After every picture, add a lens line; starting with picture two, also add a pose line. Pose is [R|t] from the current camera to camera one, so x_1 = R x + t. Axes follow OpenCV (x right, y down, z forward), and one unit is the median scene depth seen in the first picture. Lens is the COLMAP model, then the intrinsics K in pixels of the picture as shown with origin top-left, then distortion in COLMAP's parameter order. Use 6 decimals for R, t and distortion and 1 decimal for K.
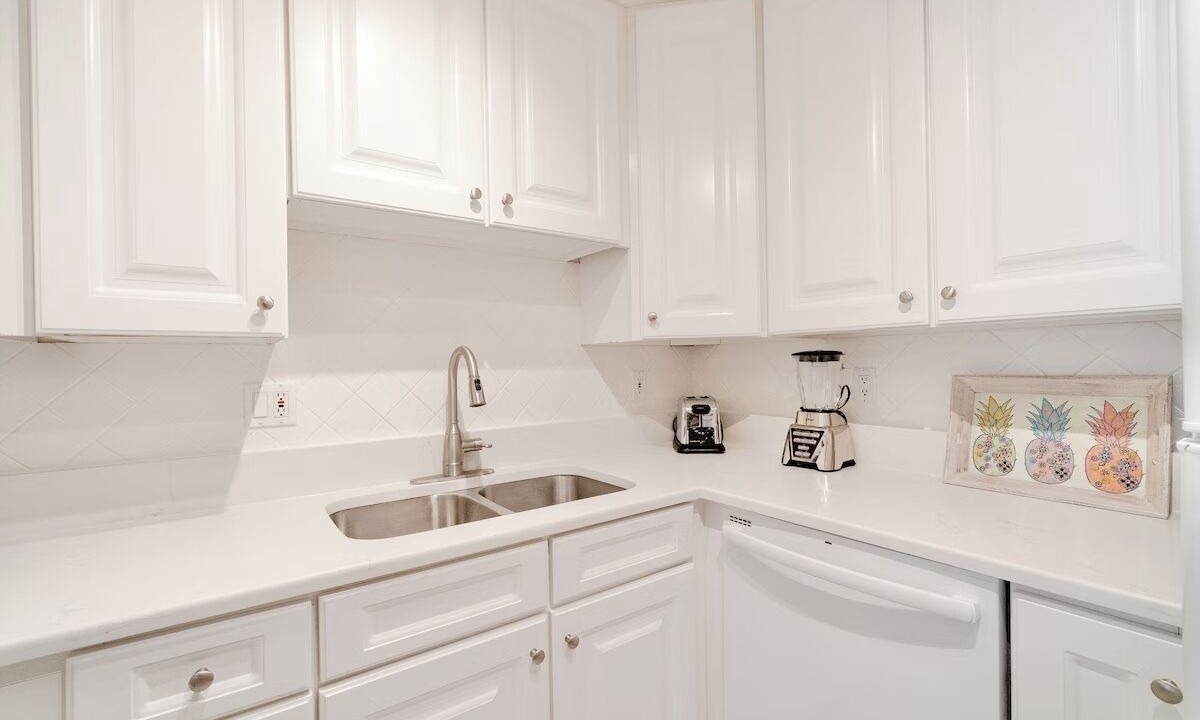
lens RADIAL K [[520.0, 0, 600.0], [0, 520.0, 361.3], [0, 0, 1]] dist [0.000068, -0.000003]
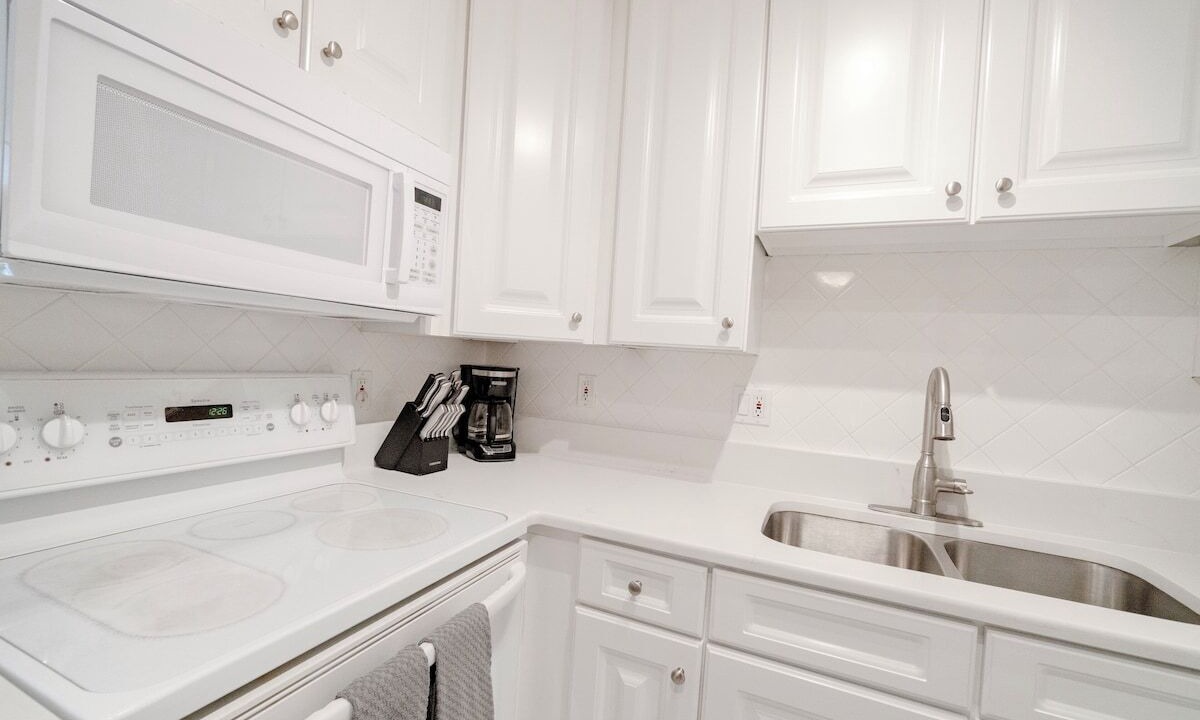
lens RADIAL K [[520.0, 0, 600.0], [0, 520.0, 361.3], [0, 0, 1]] dist [0.000068, -0.000003]
pose [[0.490698, 0.056363, -0.869505, 0.231256], [-0.068867, 0.997293, 0.025781, -0.025359], [0.868604, 0.047230, 0.493251, 0.099336]]
